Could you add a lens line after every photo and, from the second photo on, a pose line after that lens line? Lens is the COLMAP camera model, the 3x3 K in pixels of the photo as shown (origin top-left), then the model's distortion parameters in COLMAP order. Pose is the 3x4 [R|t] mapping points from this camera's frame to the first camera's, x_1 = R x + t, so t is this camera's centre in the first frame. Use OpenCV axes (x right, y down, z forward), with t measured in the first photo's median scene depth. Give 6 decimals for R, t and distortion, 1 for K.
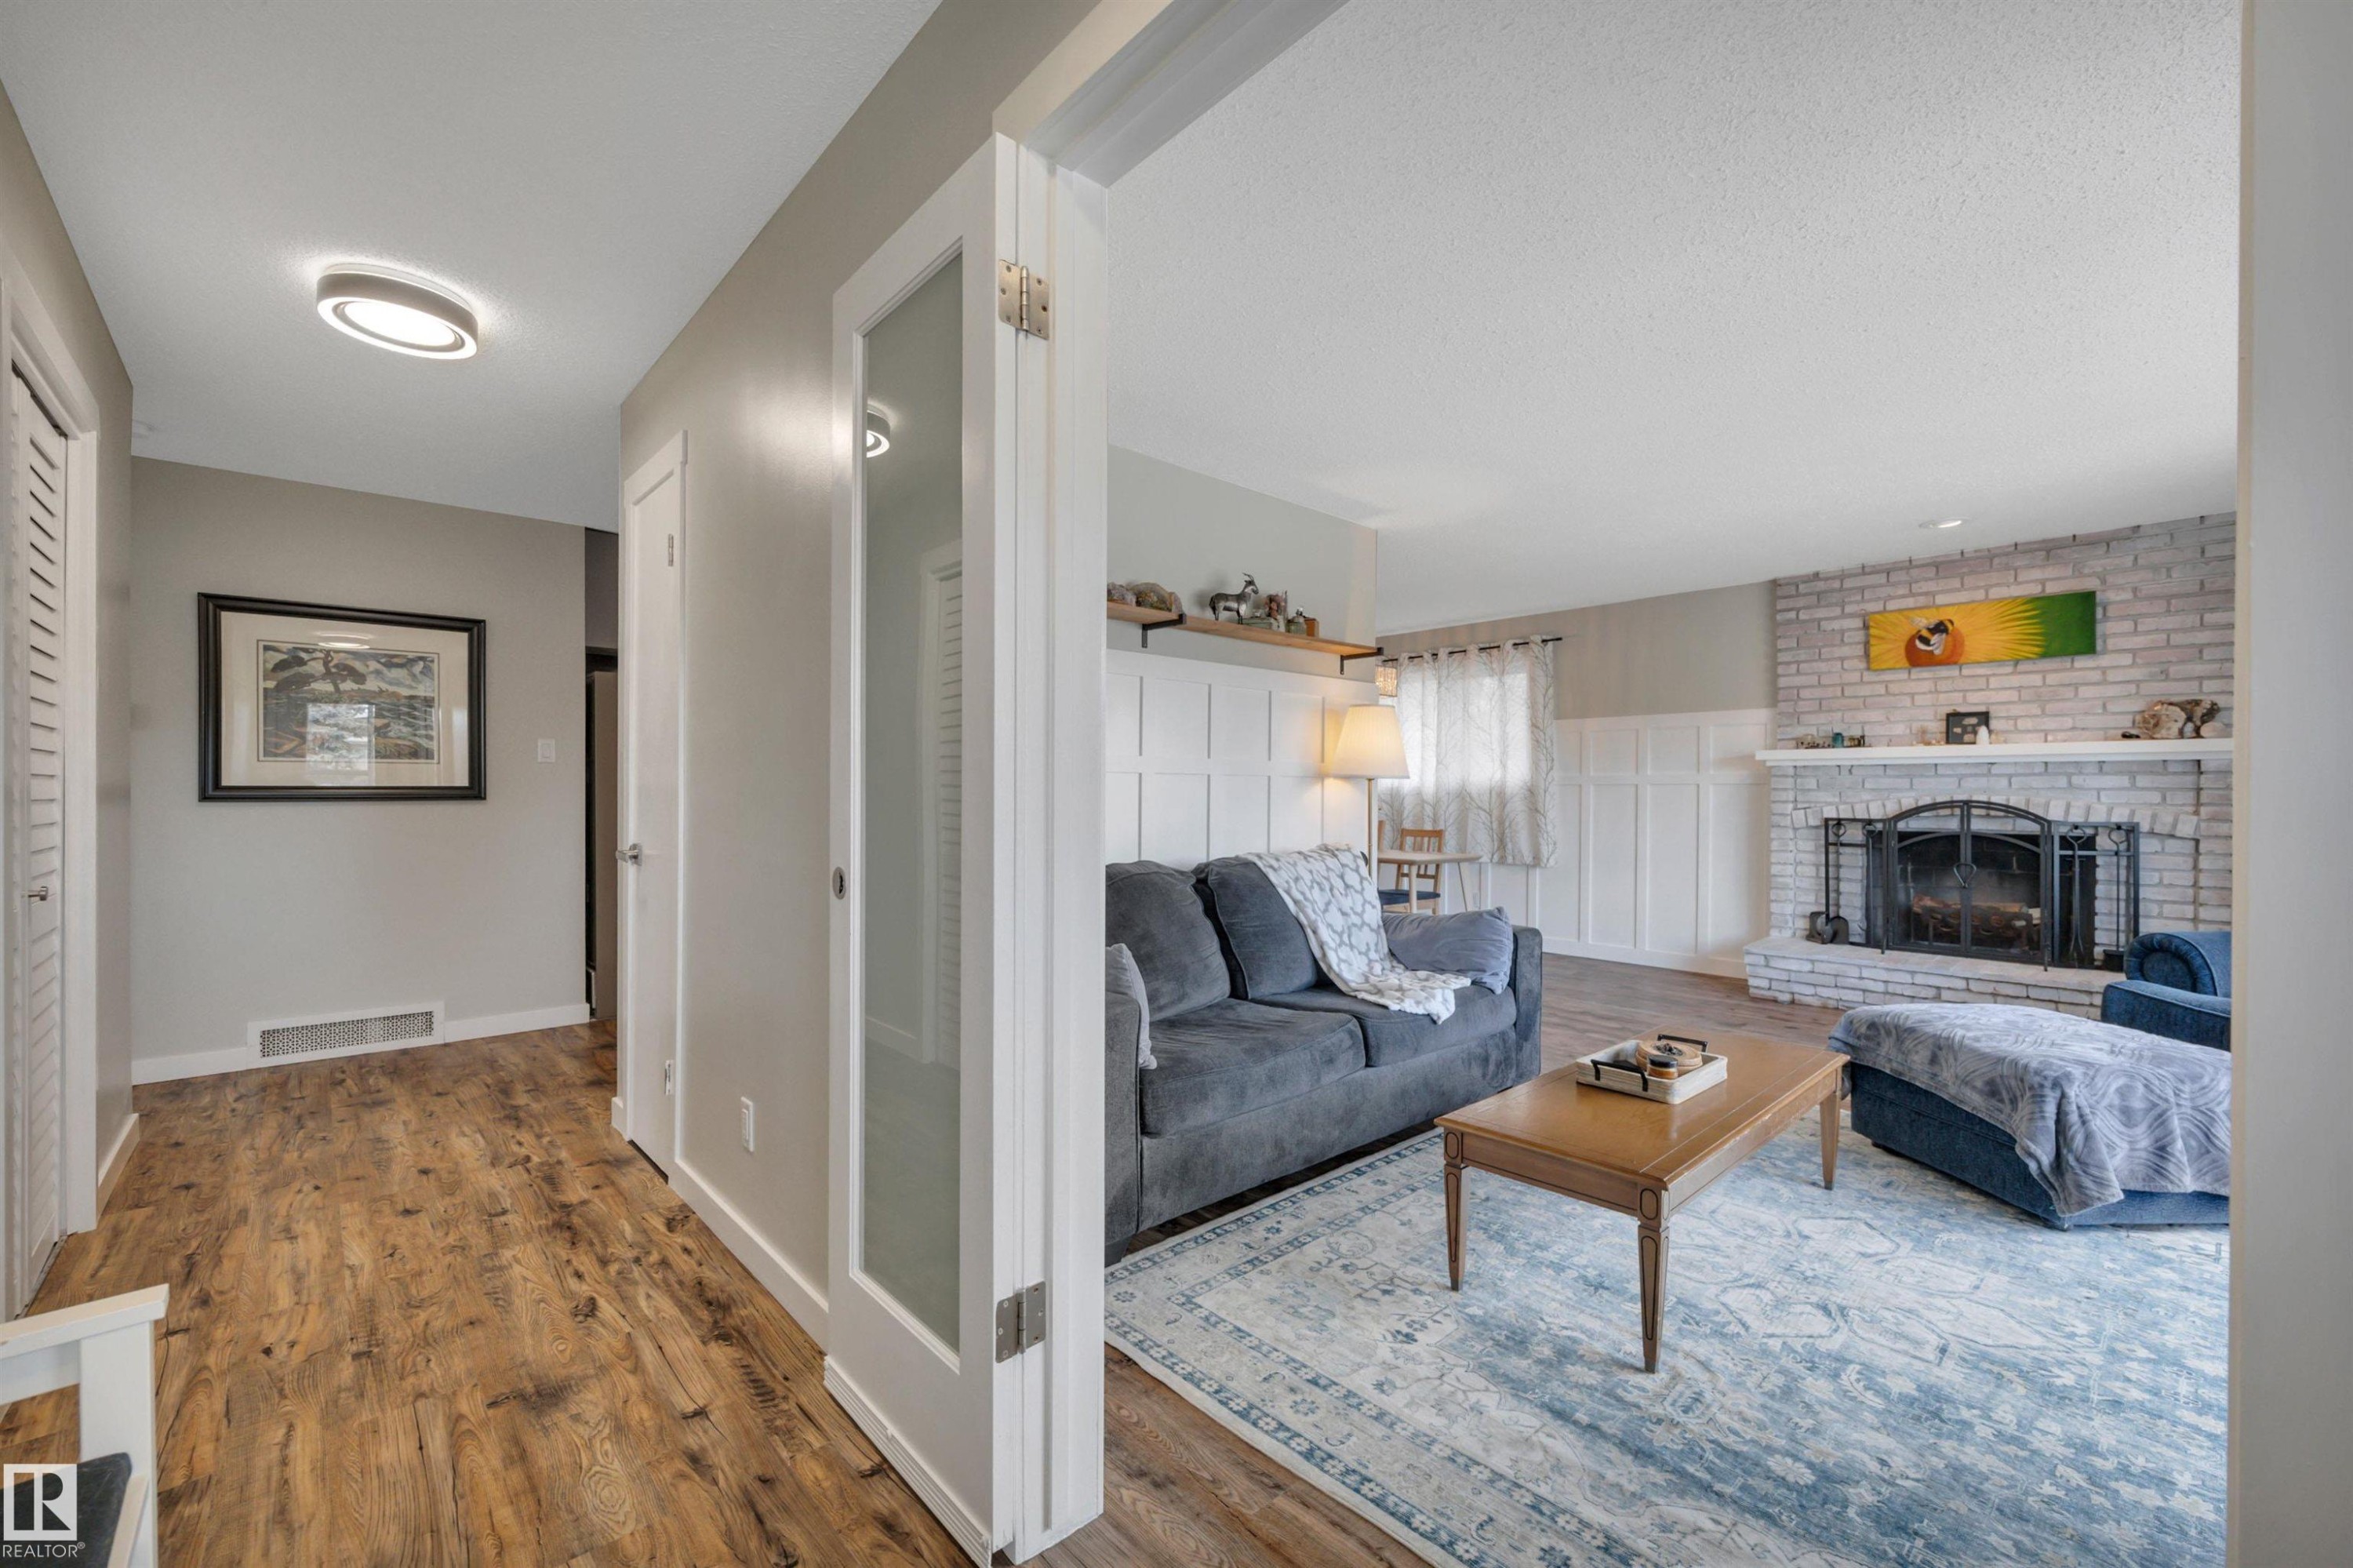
lens RADIAL K [[960.4, 0, 1182.3], [0, 960.4, 787.5], [0, 0, 1]] dist [0.004123, -0.000590]
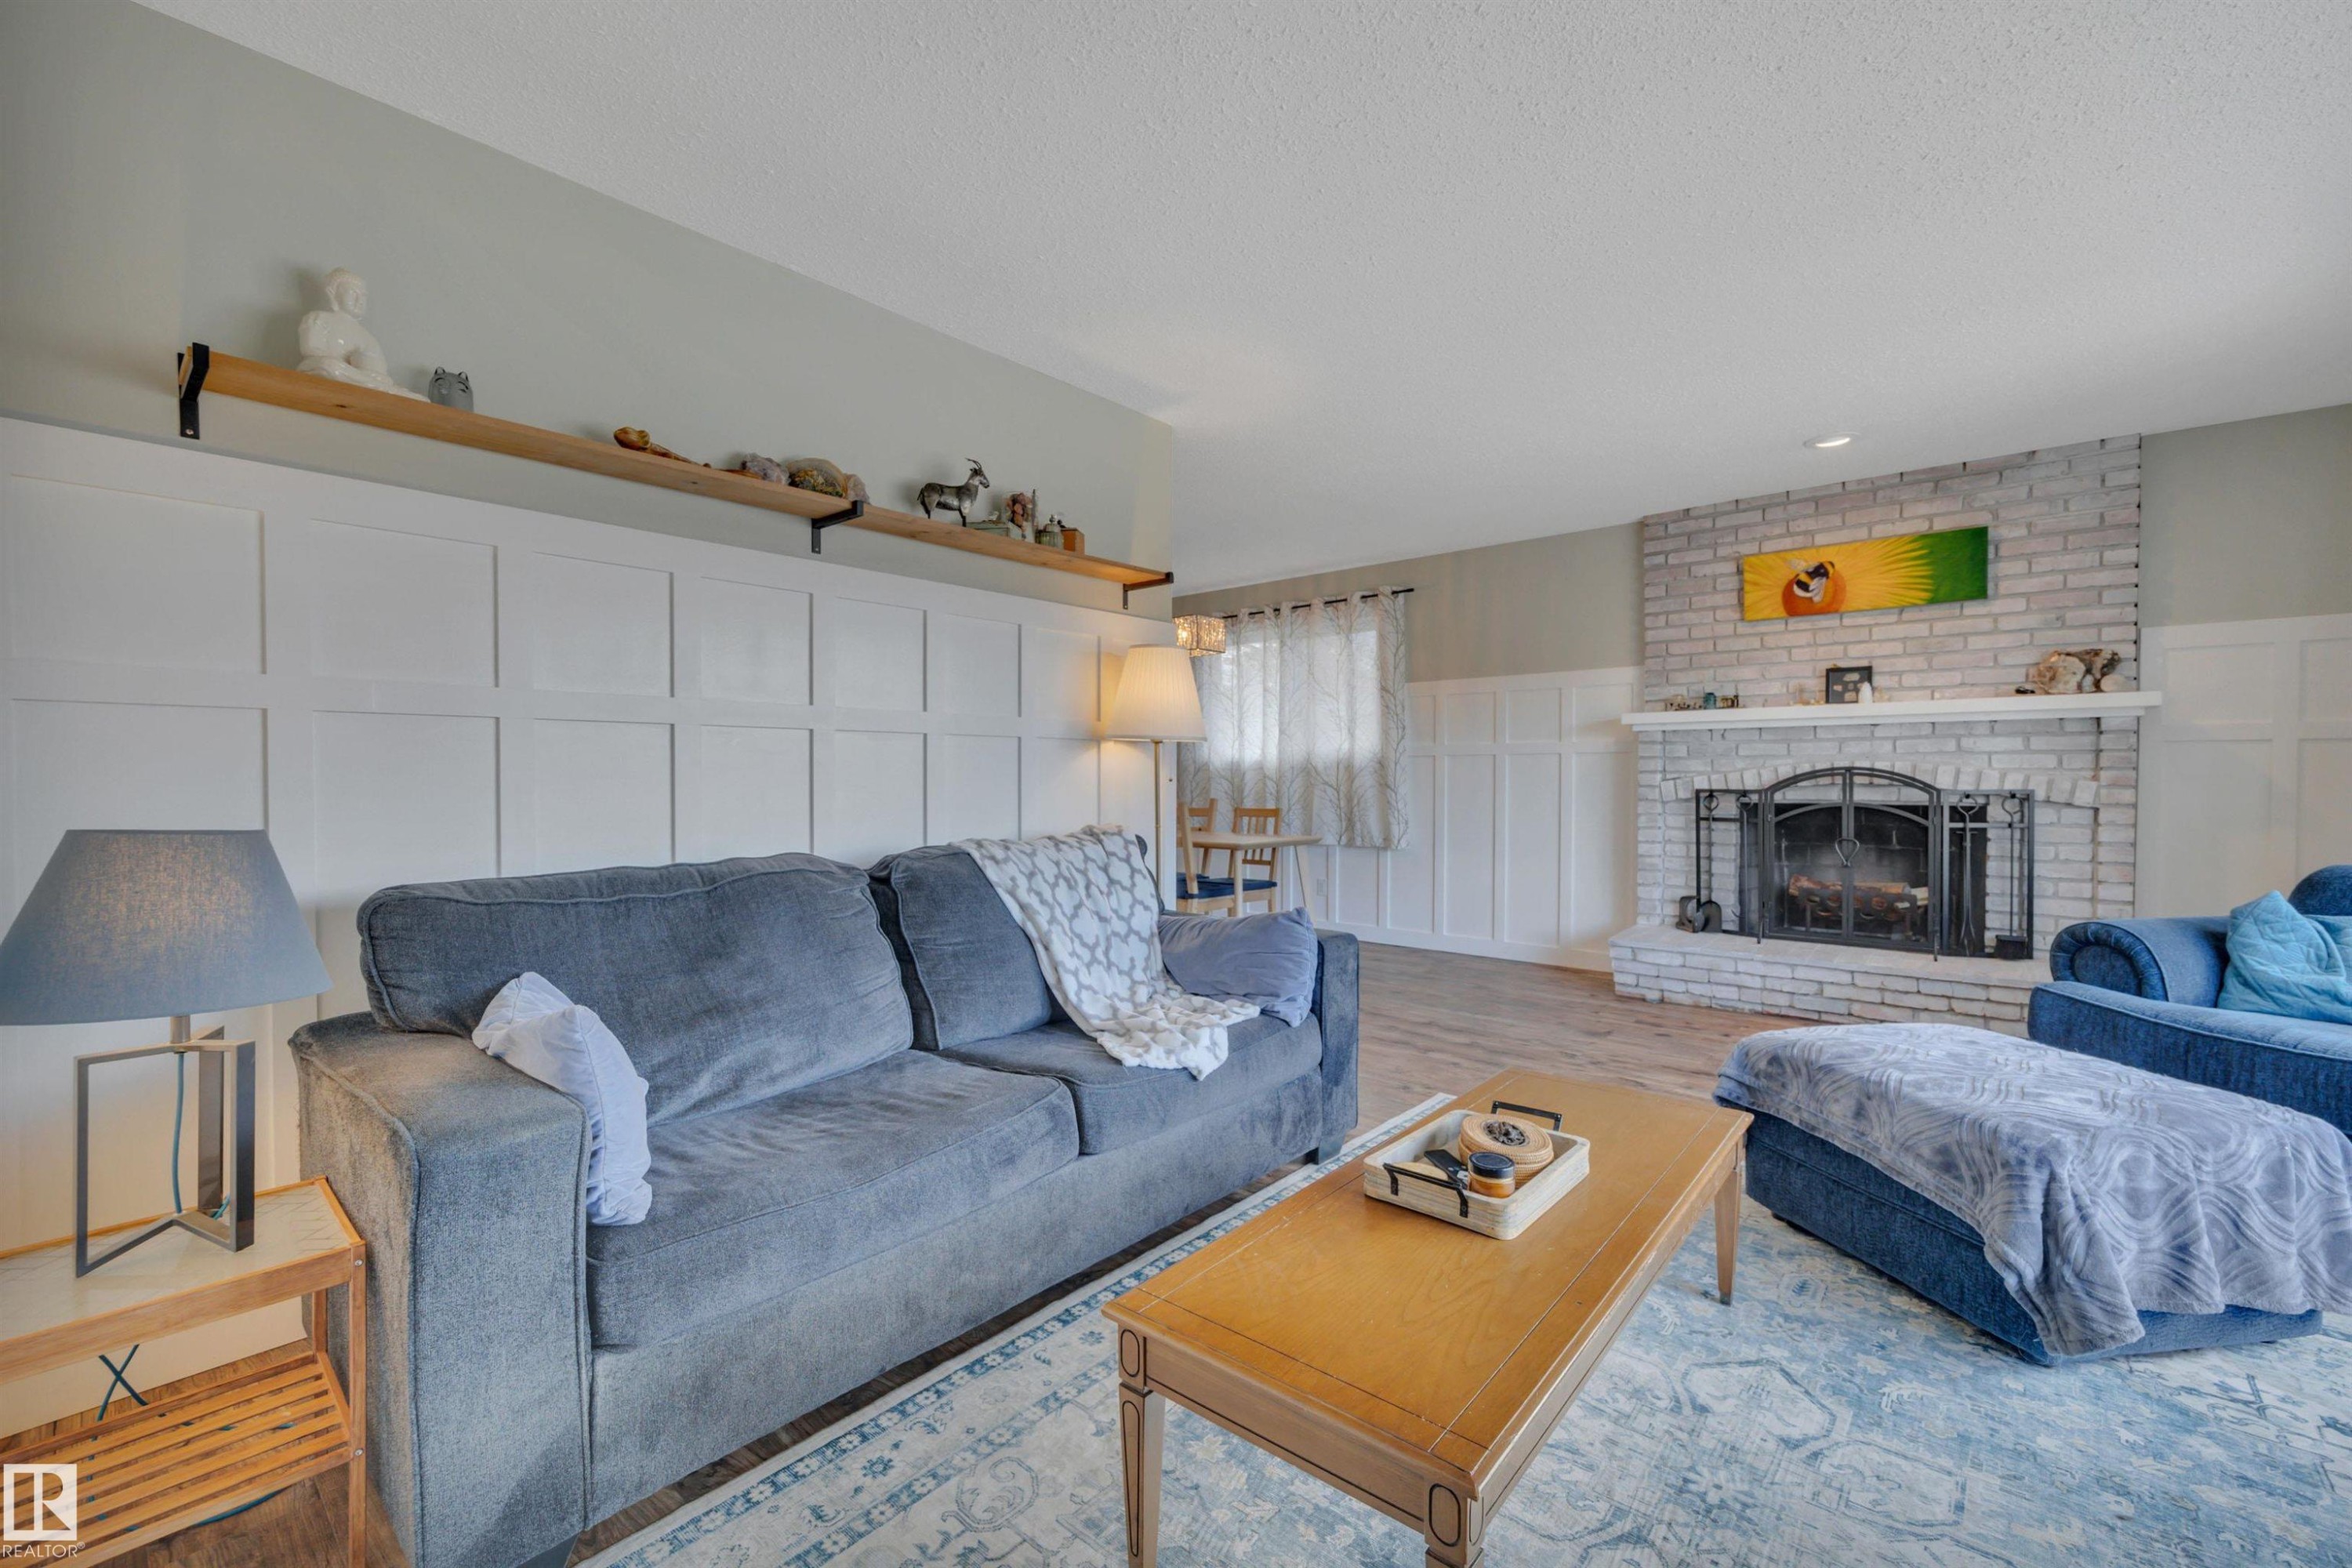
lens RADIAL K [[959.9, 0, 1182.8], [0, 959.9, 784.4], [0, 0, 1]] dist [0.004123, -0.000590]
pose [[0.993579, -0.007665, 0.112885, 0.143130], [0.006184, 0.999890, 0.013459, 0.017140], [-0.112976, -0.012675, 0.993517, 0.250875]]
